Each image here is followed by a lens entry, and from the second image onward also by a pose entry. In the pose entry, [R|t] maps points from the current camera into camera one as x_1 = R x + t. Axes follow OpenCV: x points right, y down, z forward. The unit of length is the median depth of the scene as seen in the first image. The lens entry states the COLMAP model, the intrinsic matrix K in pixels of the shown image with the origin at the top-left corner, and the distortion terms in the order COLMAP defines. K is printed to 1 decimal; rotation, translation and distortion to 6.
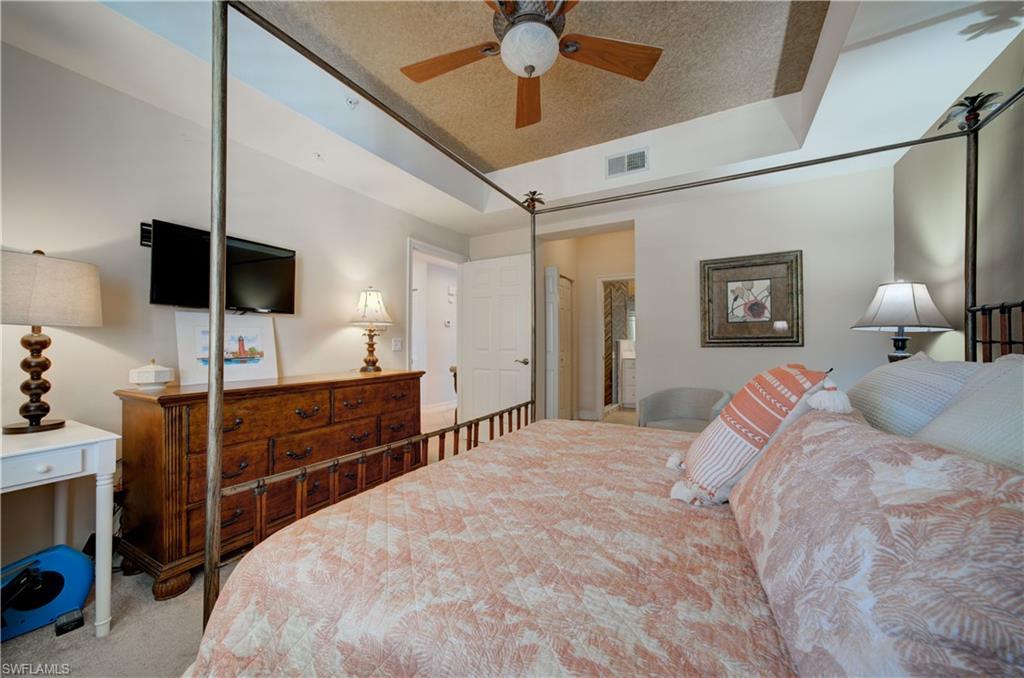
lens RADIAL K [[378.8, 0, 511.2], [0, 378.8, 339.2], [0, 0, 1]] dist [0.001028, 0.000060]
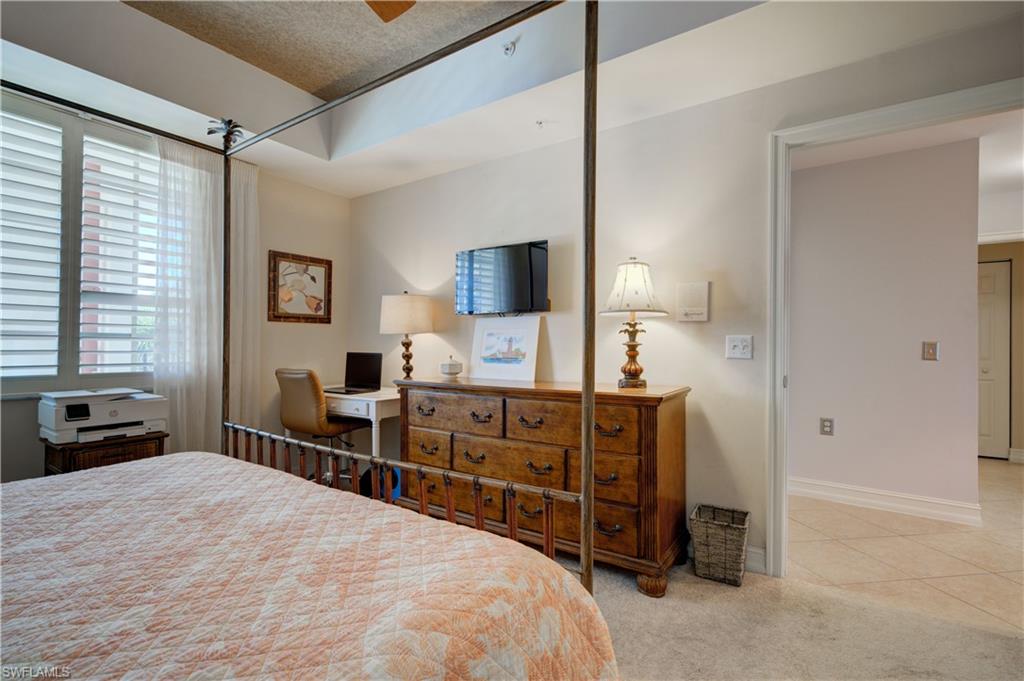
lens RADIAL K [[467.8, 0, 511.3], [0, 467.8, 345.8], [0, 0, 1]] dist [-0.004289, -0.000261]
pose [[-0.083577, -0.002083, -0.996499, 0.557489], [0.005321, 0.999983, -0.002537, 0.018005], [0.996487, -0.005515, -0.083565, 1.063750]]
